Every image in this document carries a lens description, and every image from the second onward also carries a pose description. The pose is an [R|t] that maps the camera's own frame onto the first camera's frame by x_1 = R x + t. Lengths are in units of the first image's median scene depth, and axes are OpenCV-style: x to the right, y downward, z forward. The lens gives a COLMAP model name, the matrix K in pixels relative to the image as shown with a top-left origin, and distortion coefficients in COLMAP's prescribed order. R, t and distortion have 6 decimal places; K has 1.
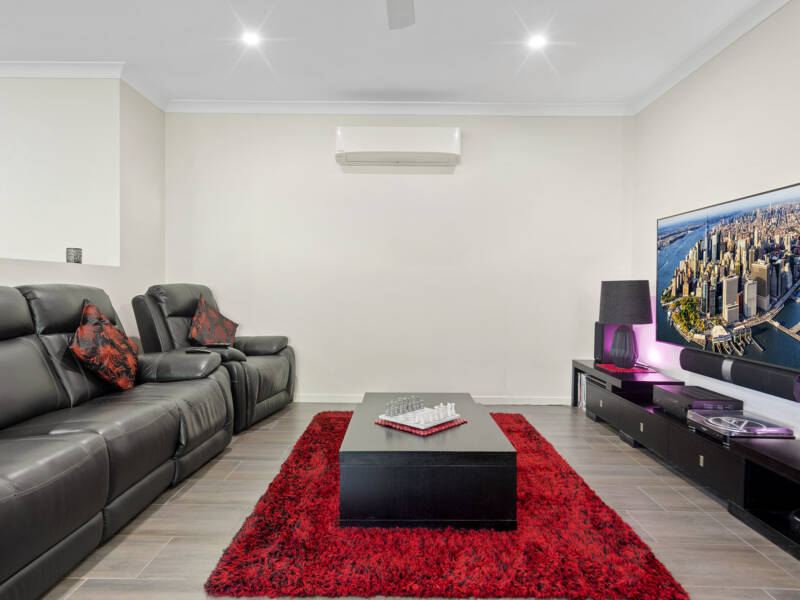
lens RADIAL K [[494.8, 0, 405.4], [0, 494.8, 300.7], [0, 0, 1]] dist [0.005042, -0.003074]
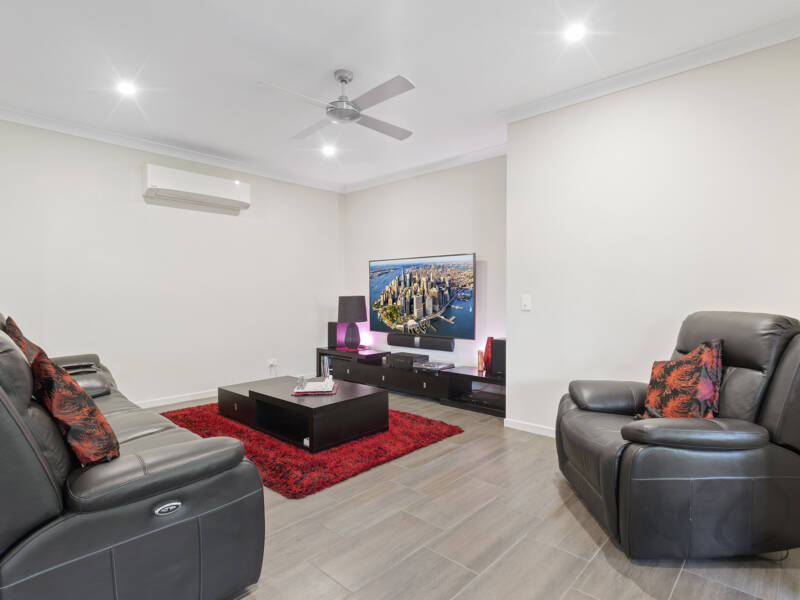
lens RADIAL K [[442.5, 0, 394.8], [0, 442.5, 296.7], [0, 0, 1]] dist [0.008217, 0.000949]
pose [[0.673474, -0.016040, 0.739036, -0.713789], [0.028559, 0.999583, -0.004330, -0.035990], [-0.738659, 0.024022, 0.673652, -0.139866]]
